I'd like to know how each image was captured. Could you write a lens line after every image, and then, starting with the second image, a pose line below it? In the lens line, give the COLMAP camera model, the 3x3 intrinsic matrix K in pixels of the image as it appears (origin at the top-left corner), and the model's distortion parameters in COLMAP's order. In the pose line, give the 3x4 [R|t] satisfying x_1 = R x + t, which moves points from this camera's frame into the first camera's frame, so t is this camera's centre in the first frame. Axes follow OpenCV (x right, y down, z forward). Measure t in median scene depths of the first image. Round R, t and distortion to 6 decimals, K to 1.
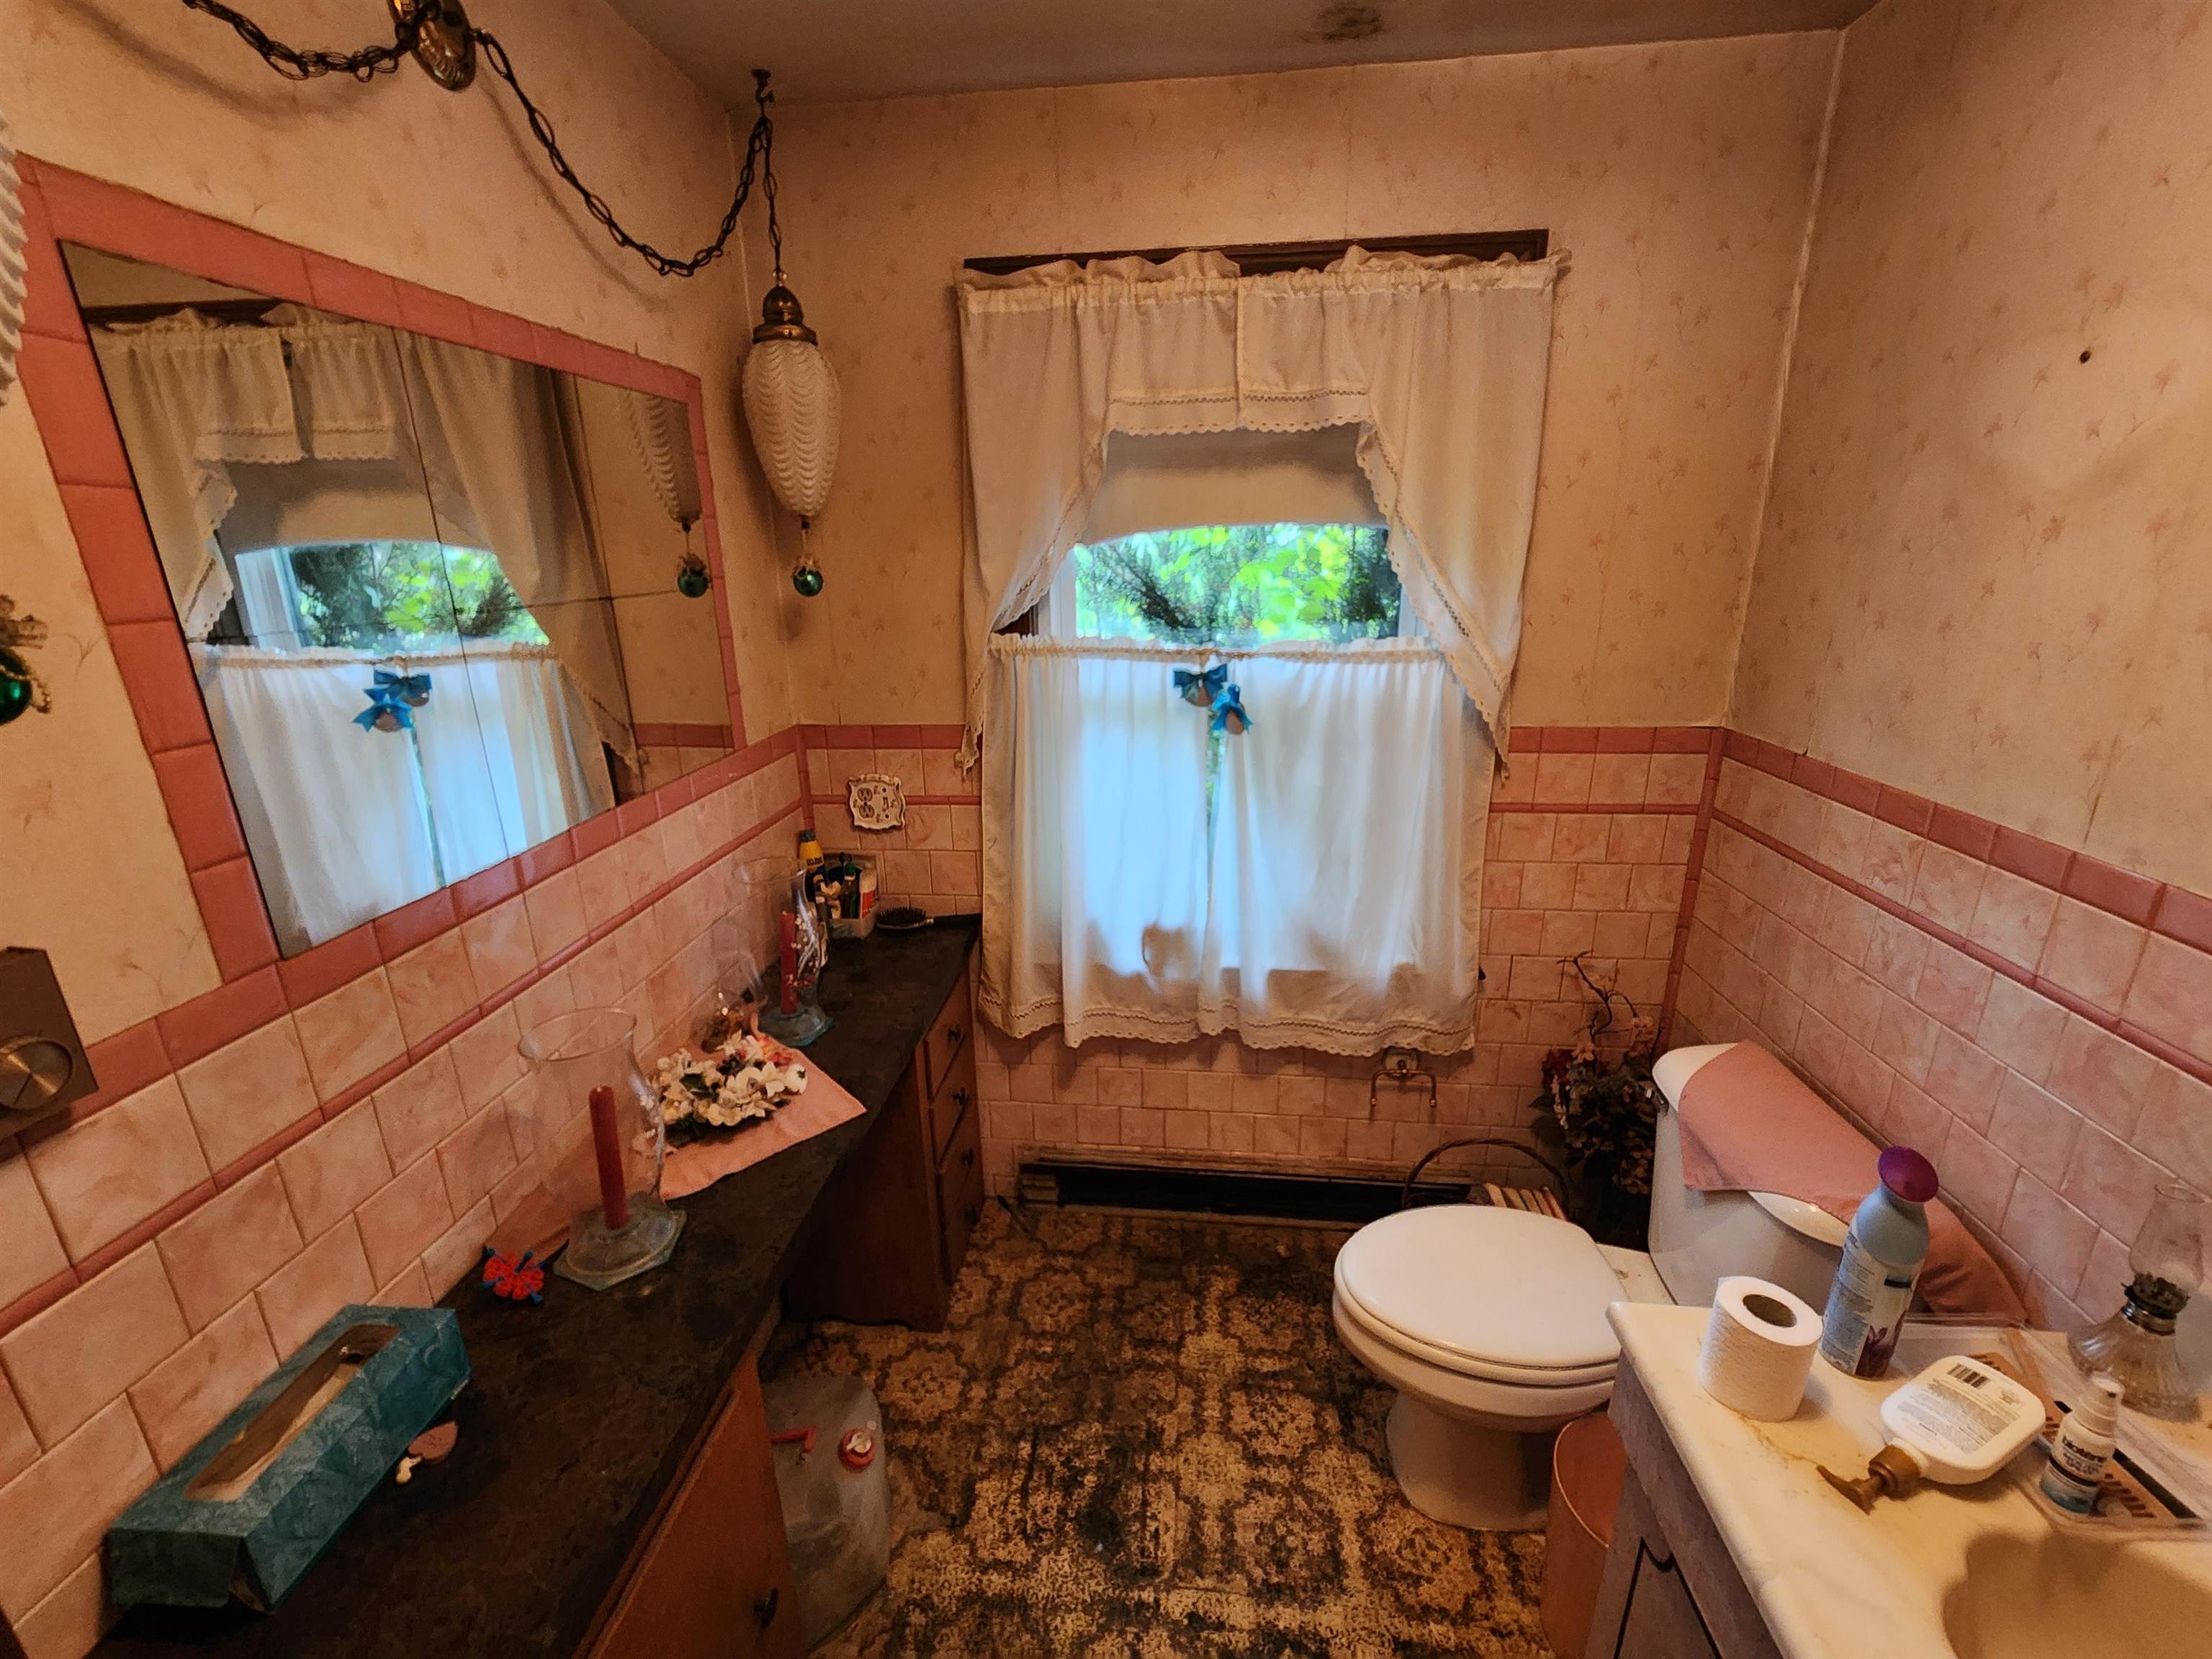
lens RADIAL K [[909.0, 0, 1108.5], [0, 909.0, 825.4], [0, 0, 1]] dist [-0.001150, 0.000561]
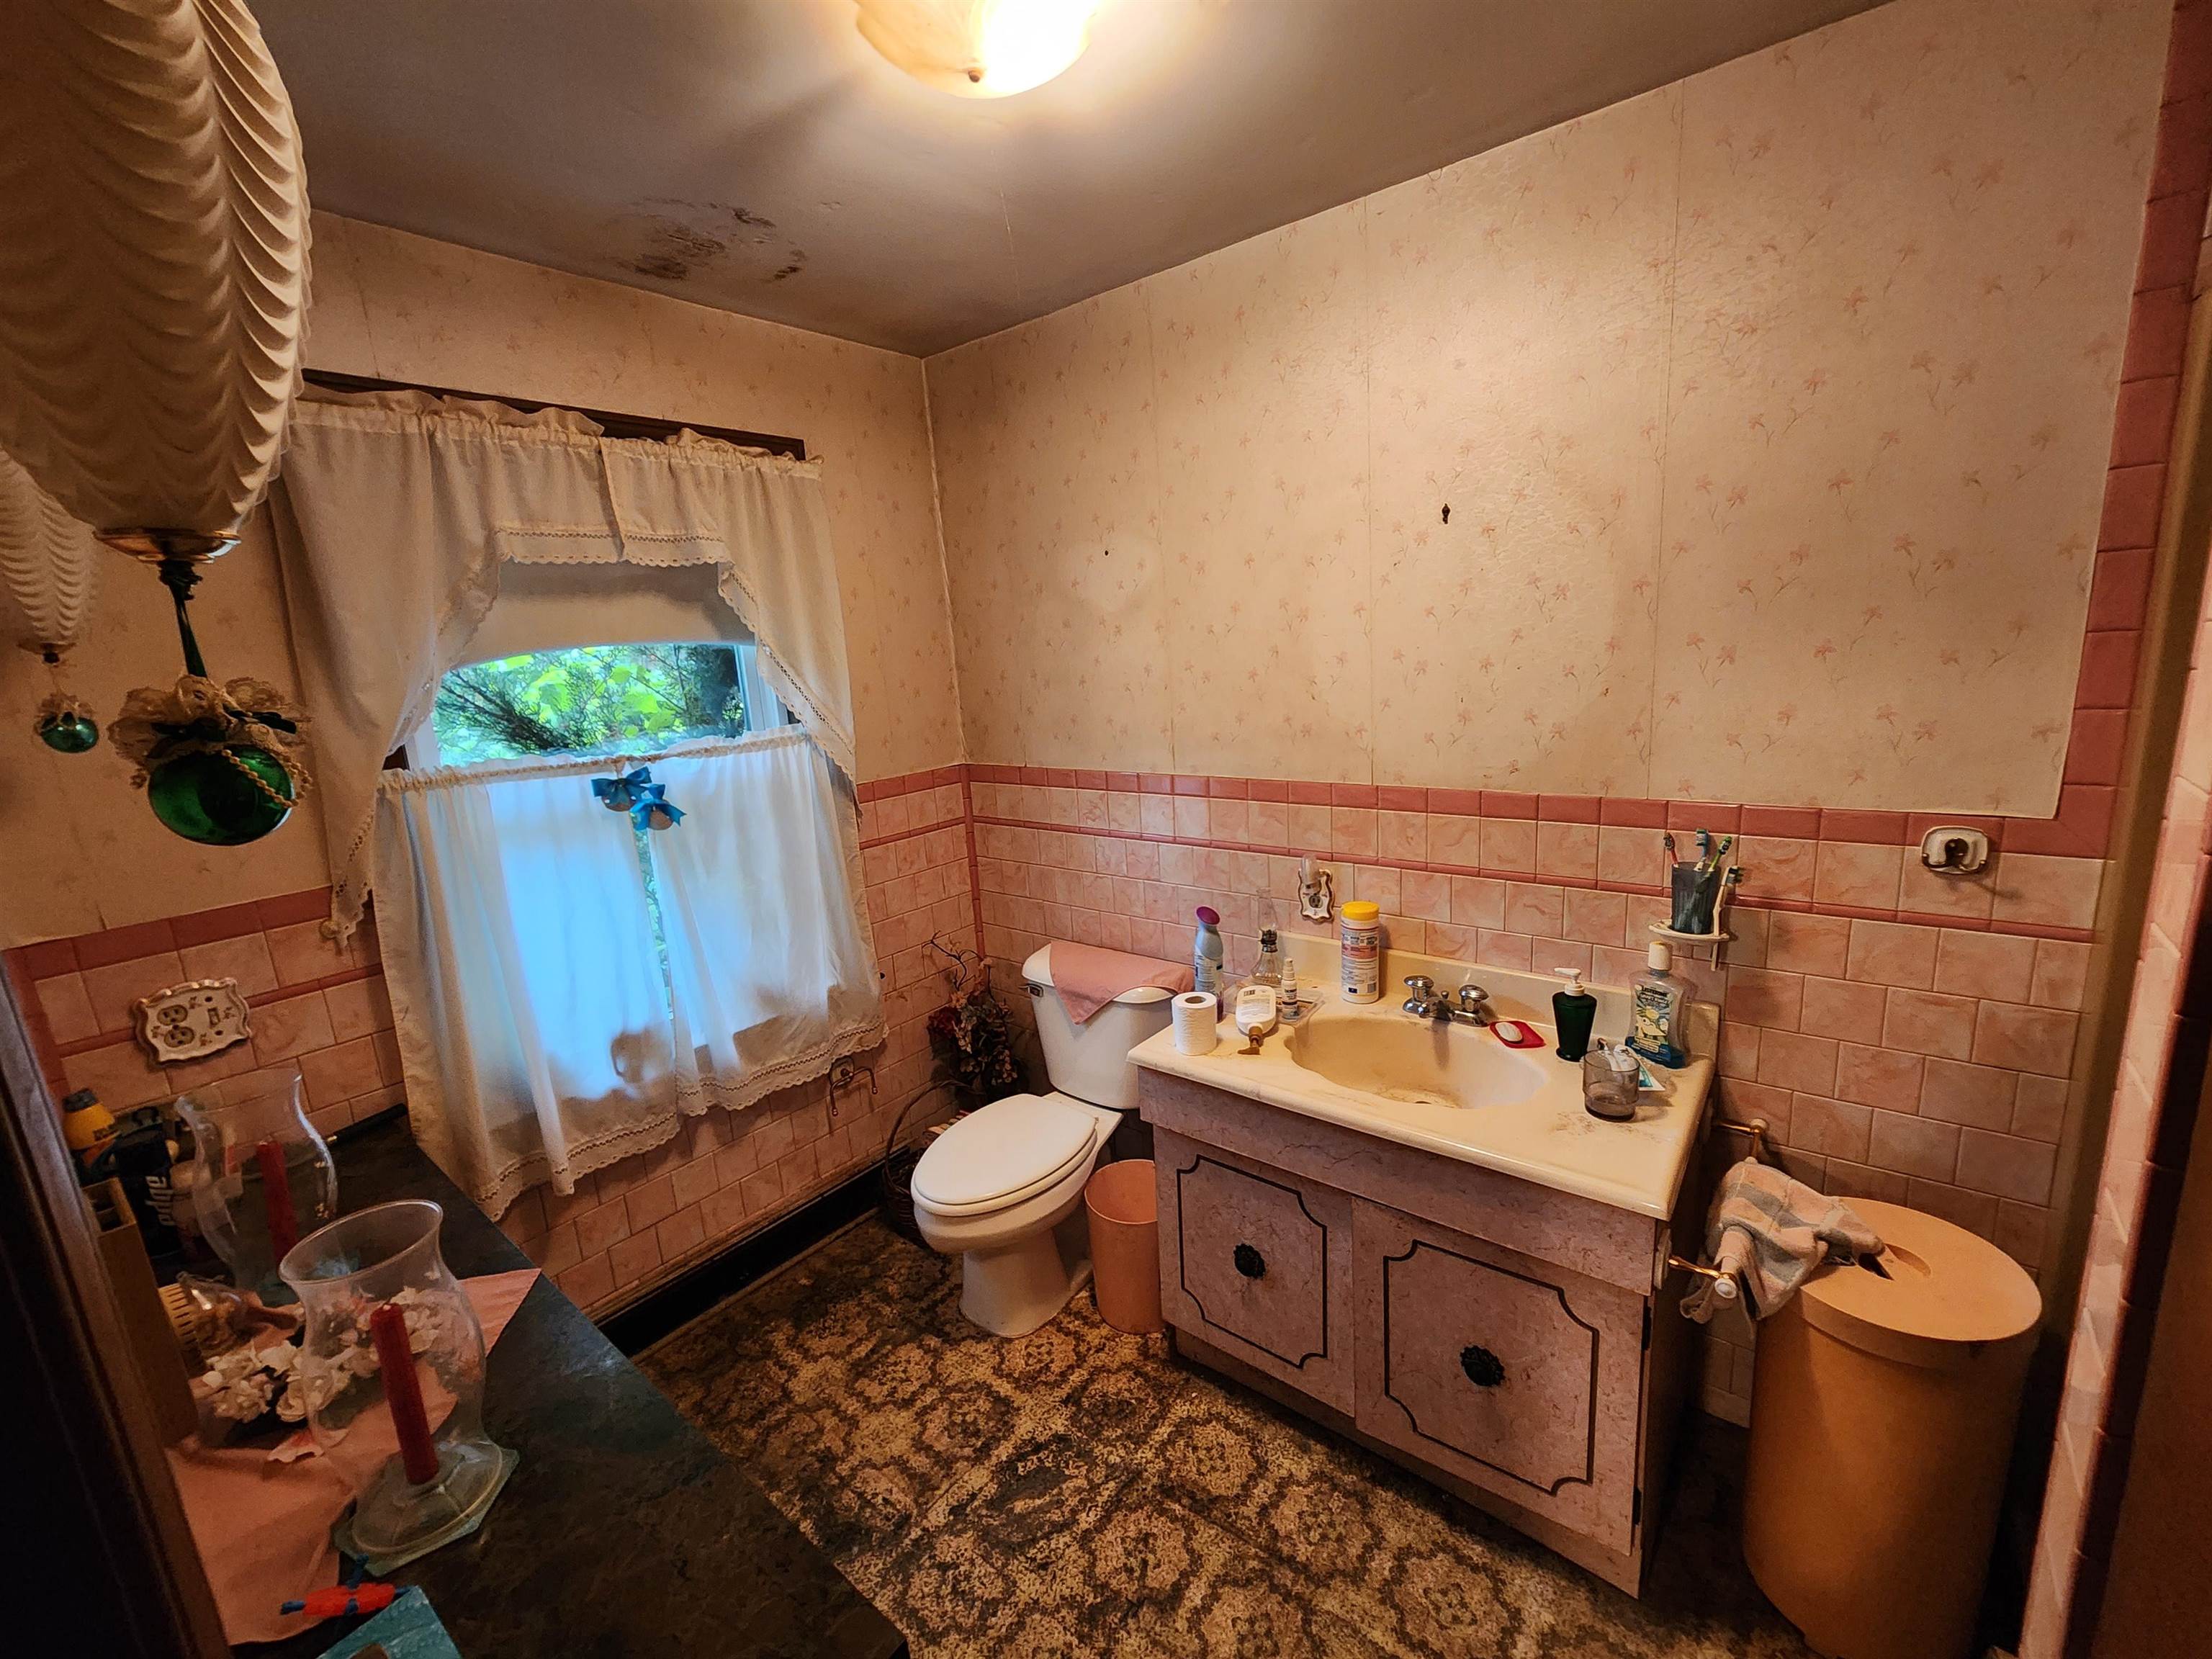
lens RADIAL K [[909.0, 0, 1089.7], [0, 909.0, 829.8], [0, 0, 1]] dist [-0.001150, 0.000561]
pose [[0.550818, -0.187291, 0.813339, -0.505782], [0.296666, 0.954793, 0.018953, 0.034538], [-0.780121, 0.230851, 0.581481, -0.039539]]
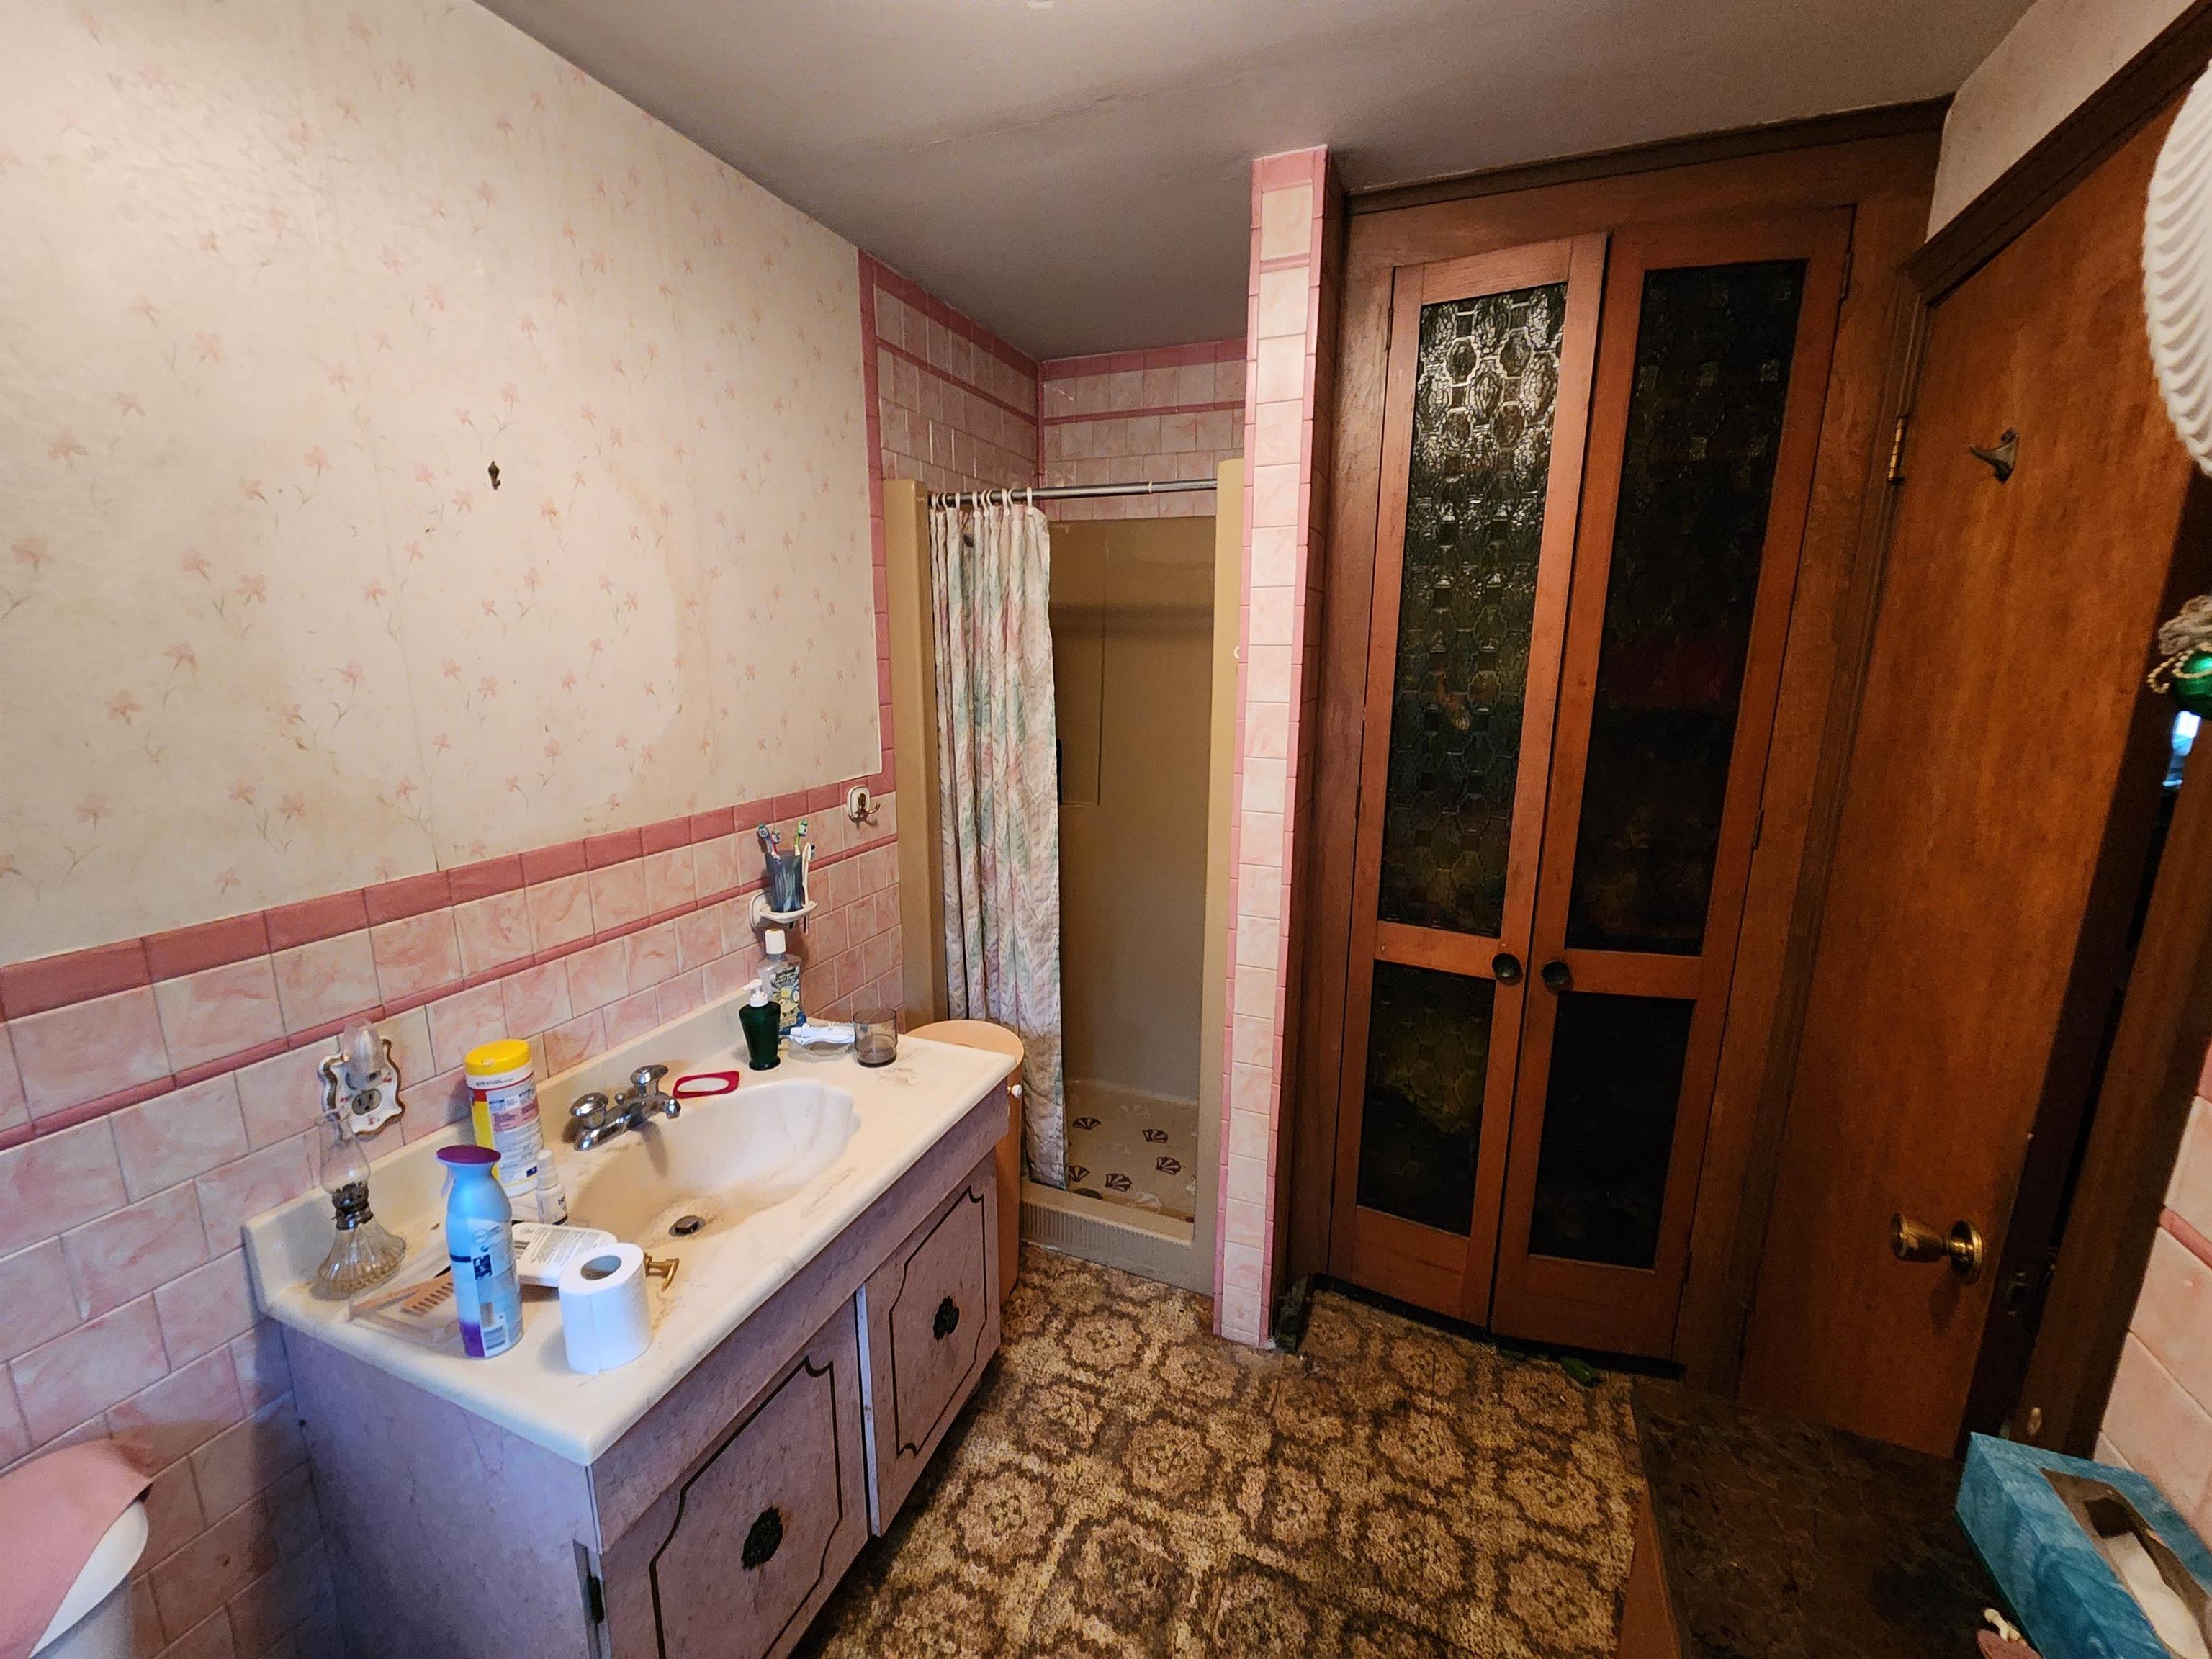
lens RADIAL K [[909.0, 0, 1106.6], [0, 909.0, 831.9], [0, 0, 1]] dist [-0.001150, 0.000561]
pose [[-0.961491, -0.044187, 0.271260, -0.081916], [0.092385, 0.877595, 0.470418, -0.215915], [-0.258842, 0.477363, -0.839718, 0.800049]]
